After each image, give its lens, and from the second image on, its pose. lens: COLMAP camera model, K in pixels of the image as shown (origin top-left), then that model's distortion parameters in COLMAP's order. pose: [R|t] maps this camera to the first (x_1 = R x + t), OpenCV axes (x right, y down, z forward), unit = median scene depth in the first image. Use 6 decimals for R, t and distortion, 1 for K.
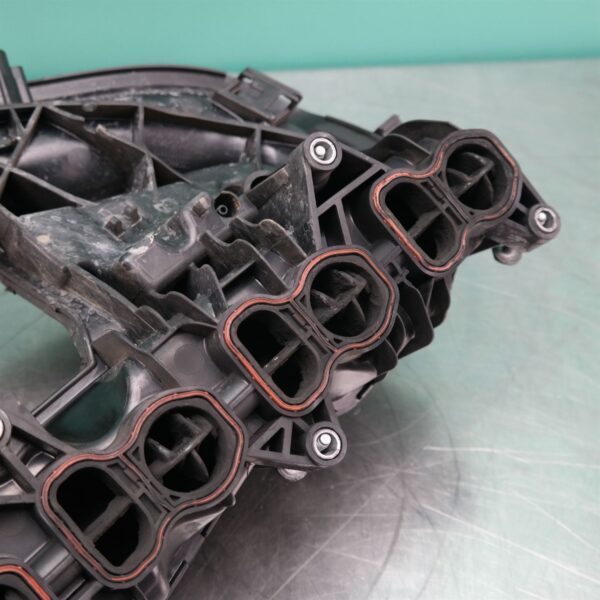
lens RADIAL K [[982.4, 0, 297.2], [0, 982.4, 301.0], [0, 0, 1]] dist [-0.046580, -0.054305]
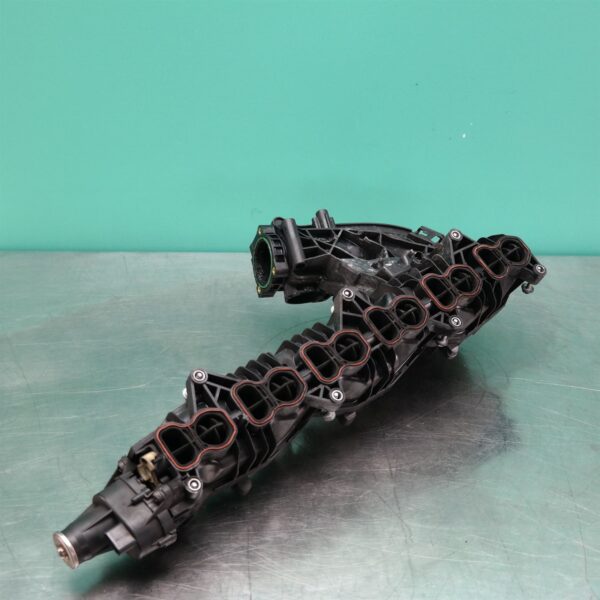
lens RADIAL K [[982.4, 0, 297.2], [0, 982.4, 301.0], [0, 0, 1]] dist [-0.046580, -0.054305]
pose [[0.993540, 0.042132, -0.105373, -0.116412], [-0.075282, 0.939499, -0.334176, 0.956128], [0.084918, 0.339950, 0.936602, -1.532996]]
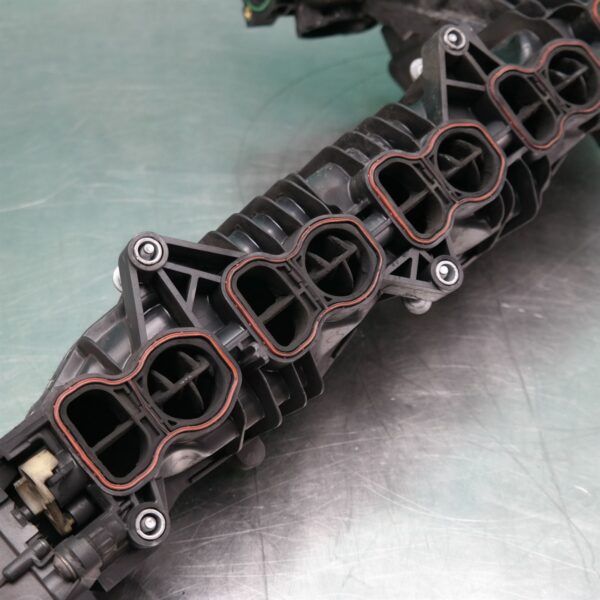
lens RADIAL K [[982.4, 0, 297.2], [0, 982.4, 301.0], [0, 0, 1]] dist [-0.046580, -0.054305]
pose [[0.997926, 0.056188, -0.031421, -0.384288], [-0.057073, 0.997977, -0.028023, 0.458135], [0.029783, 0.029758, 0.999113, -0.371837]]
